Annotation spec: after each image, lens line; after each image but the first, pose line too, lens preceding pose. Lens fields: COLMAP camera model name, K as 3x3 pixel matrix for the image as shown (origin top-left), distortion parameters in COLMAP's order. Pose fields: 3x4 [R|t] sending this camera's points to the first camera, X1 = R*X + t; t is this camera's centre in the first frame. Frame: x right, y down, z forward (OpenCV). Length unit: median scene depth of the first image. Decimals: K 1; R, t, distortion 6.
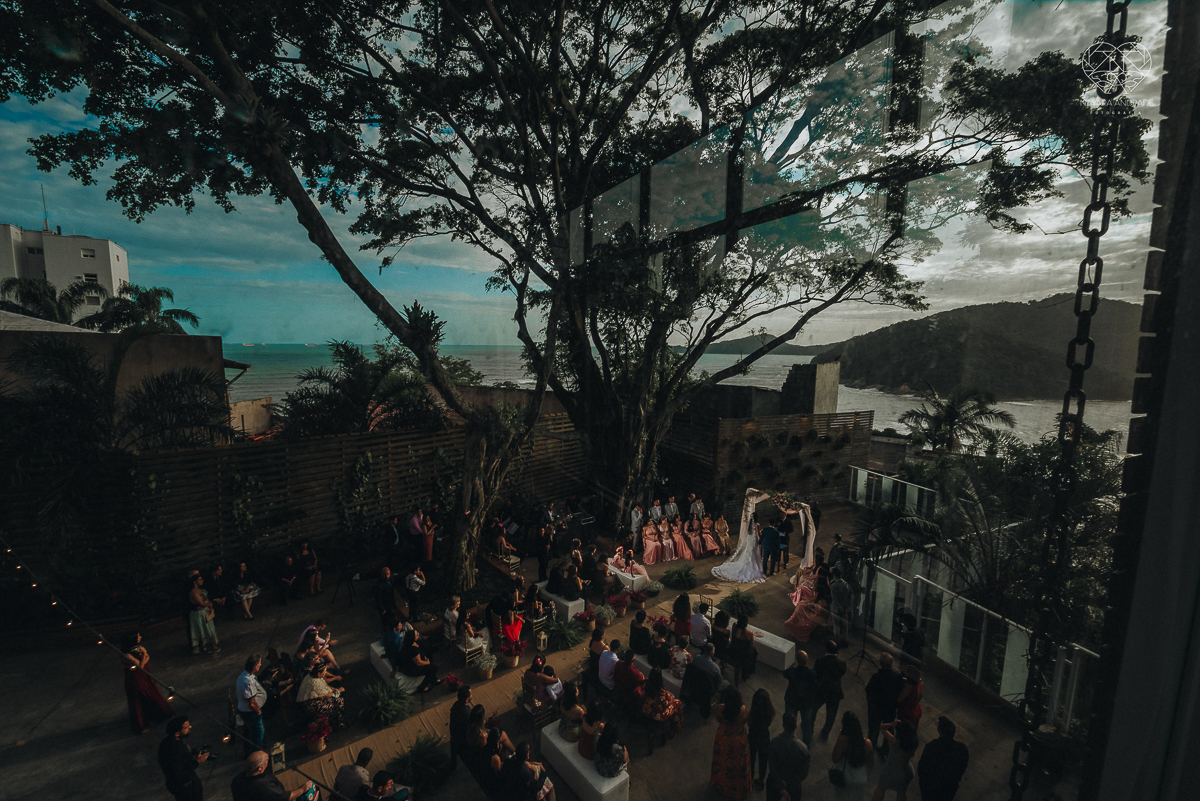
lens RADIAL K [[490.4, 0, 609.9], [0, 490.4, 407.0], [0, 0, 1]] dist [-0.012874, -0.003273]
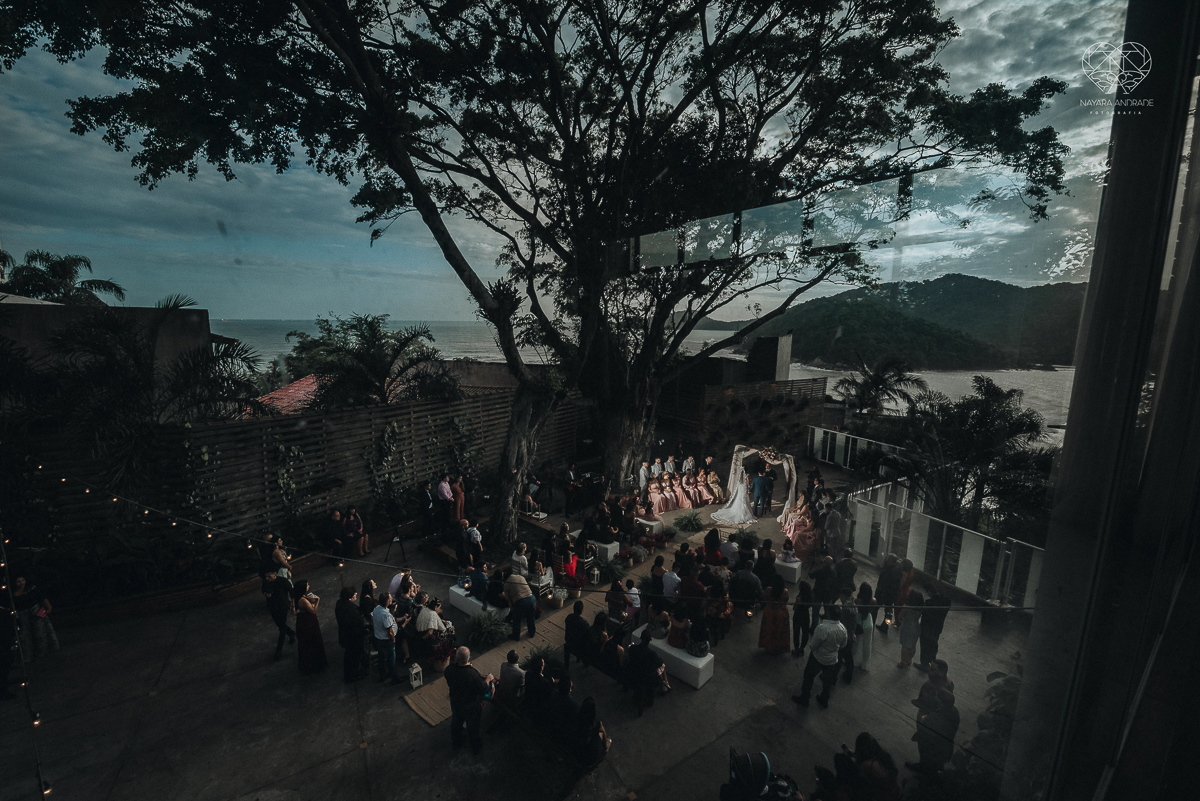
lens RADIAL K [[490.4, 0, 609.7], [0, 490.4, 409.8], [0, 0, 1]] dist [-0.012874, -0.003273]
pose [[0.988983, -0.024845, 0.145930, -0.193060], [0.016959, 0.998340, 0.055036, 0.016550], [-0.147055, -0.051955, 0.987763, -0.095318]]
